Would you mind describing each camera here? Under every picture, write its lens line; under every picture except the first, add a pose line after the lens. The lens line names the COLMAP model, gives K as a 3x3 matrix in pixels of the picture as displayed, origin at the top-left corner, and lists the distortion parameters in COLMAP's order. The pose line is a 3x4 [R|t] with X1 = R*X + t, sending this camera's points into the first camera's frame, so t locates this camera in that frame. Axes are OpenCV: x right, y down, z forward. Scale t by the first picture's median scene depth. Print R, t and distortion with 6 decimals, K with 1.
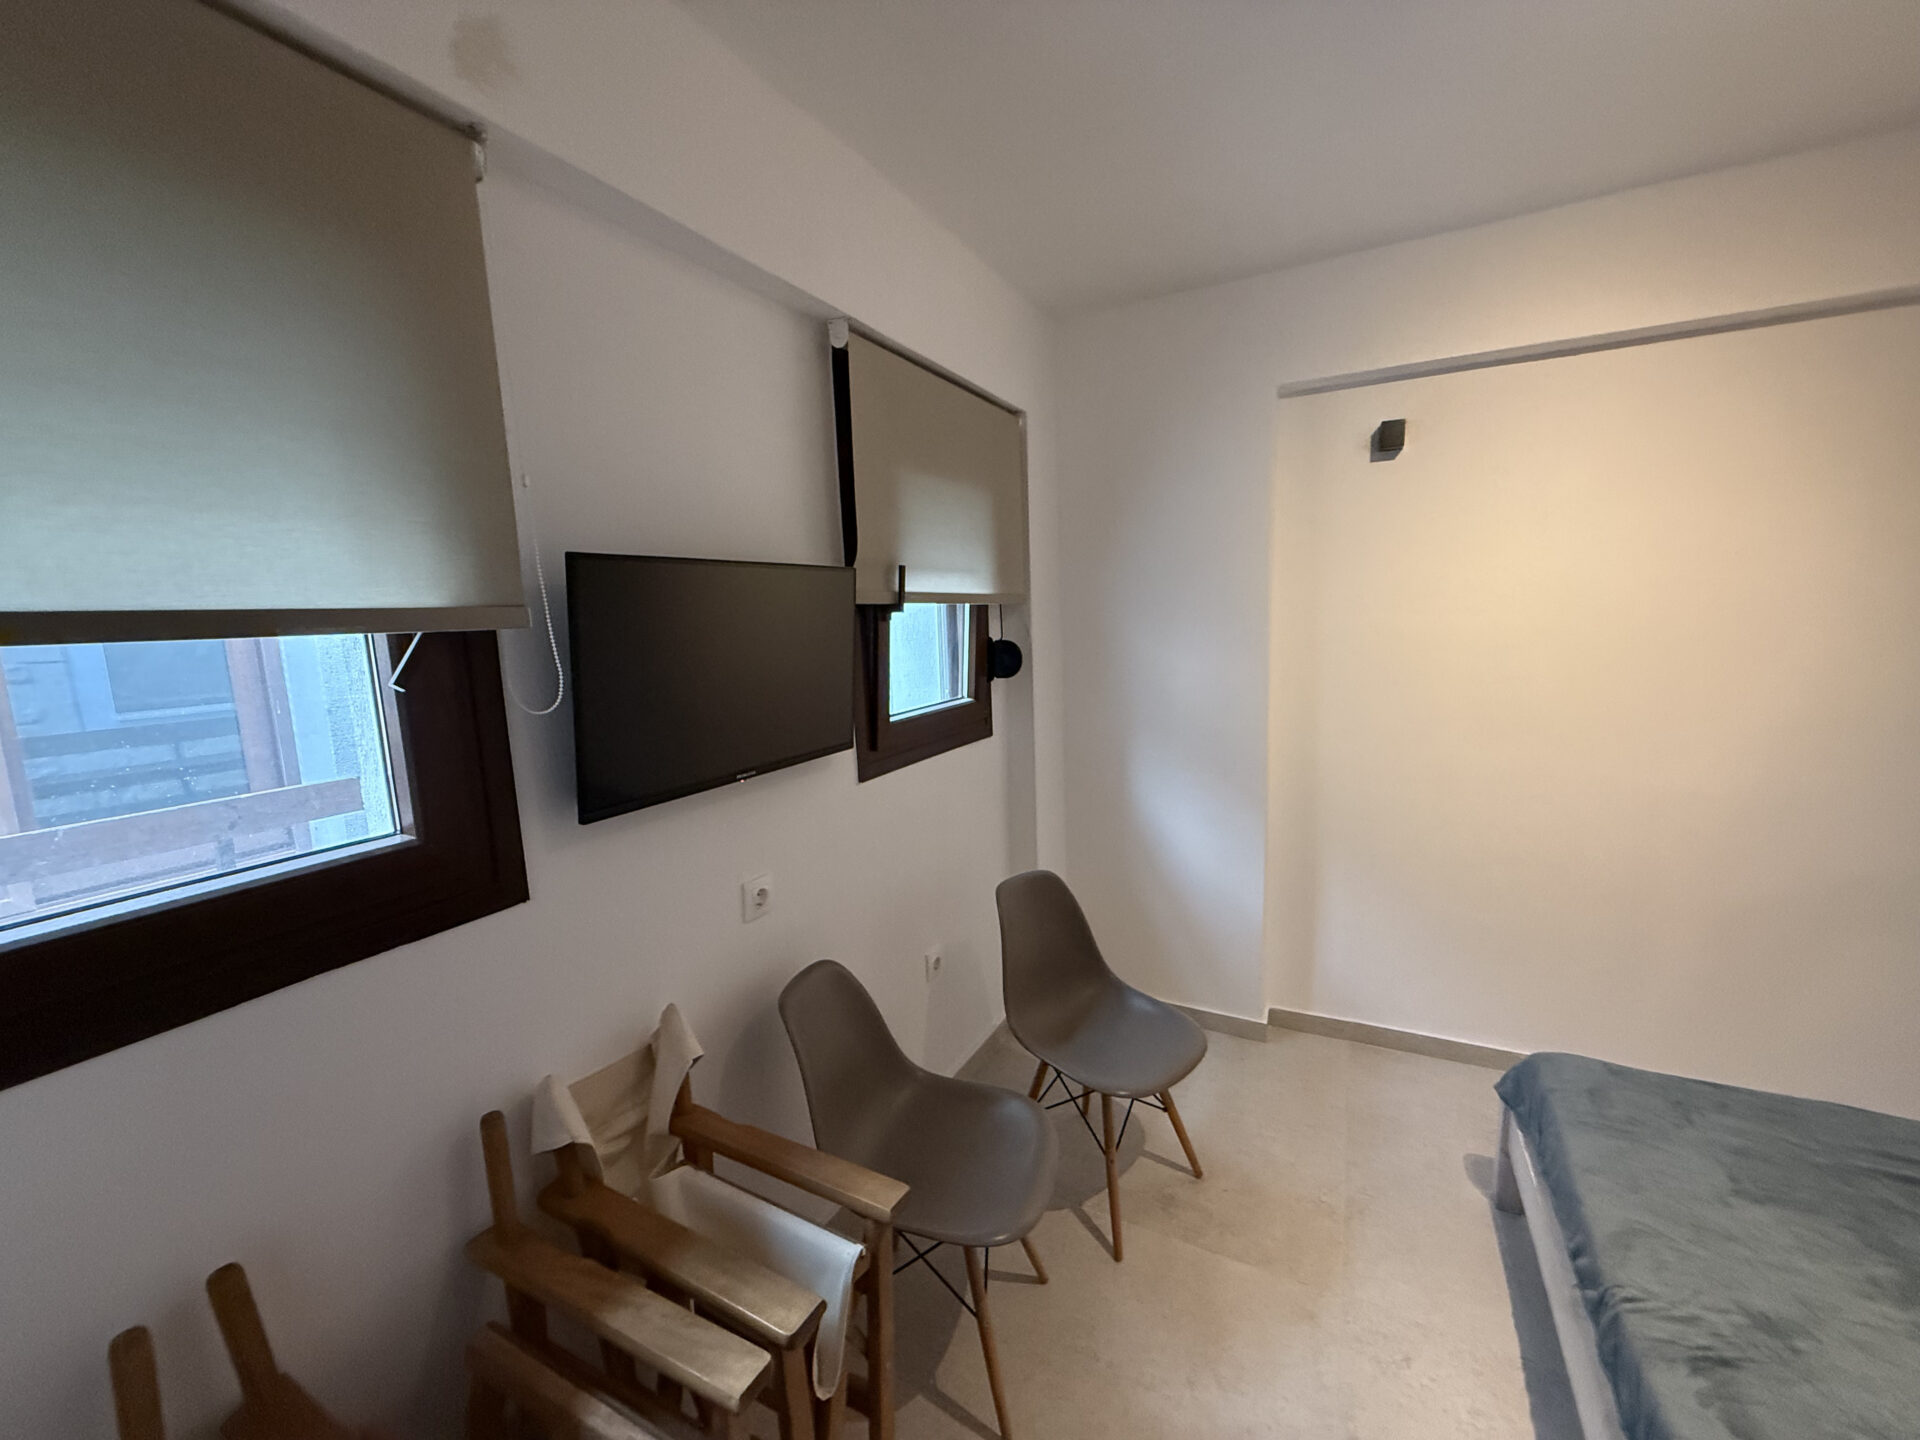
lens RADIAL K [[757.3, 0, 961.1], [0, 757.3, 721.6], [0, 0, 1]] dist [-0.000743, 0.000096]
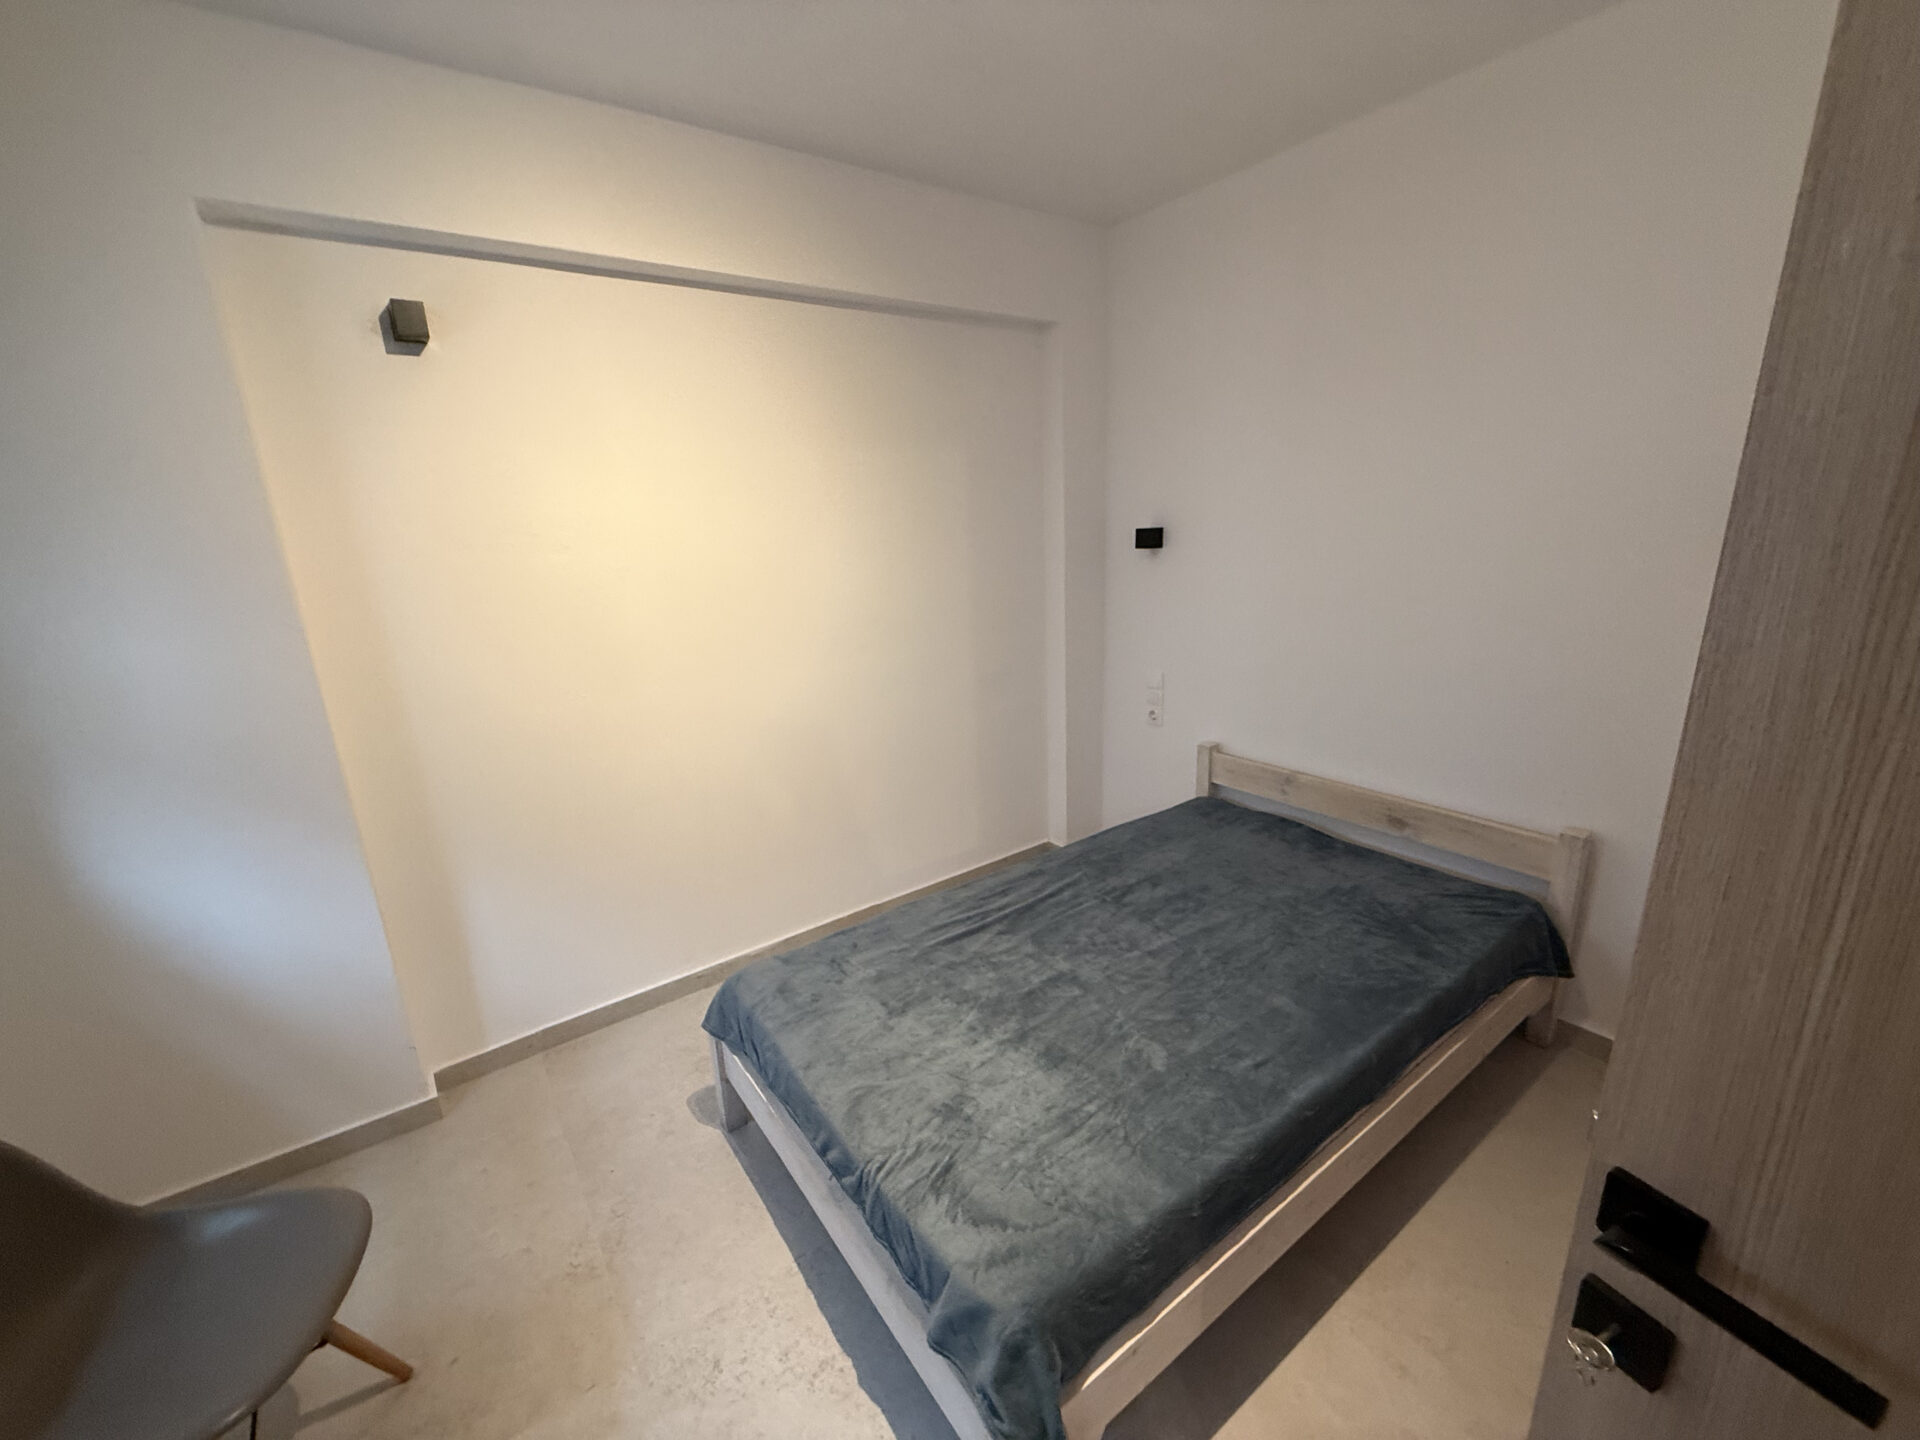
lens RADIAL K [[757.3, 0, 961.1], [0, 757.3, 721.6], [0, 0, 1]] dist [-0.000743, 0.000096]
pose [[0.438245, -0.213999, 0.873010, 0.084731], [0.153912, 0.974767, 0.161680, -0.027298], [-0.885580, 0.063512, 0.460124, 0.271825]]
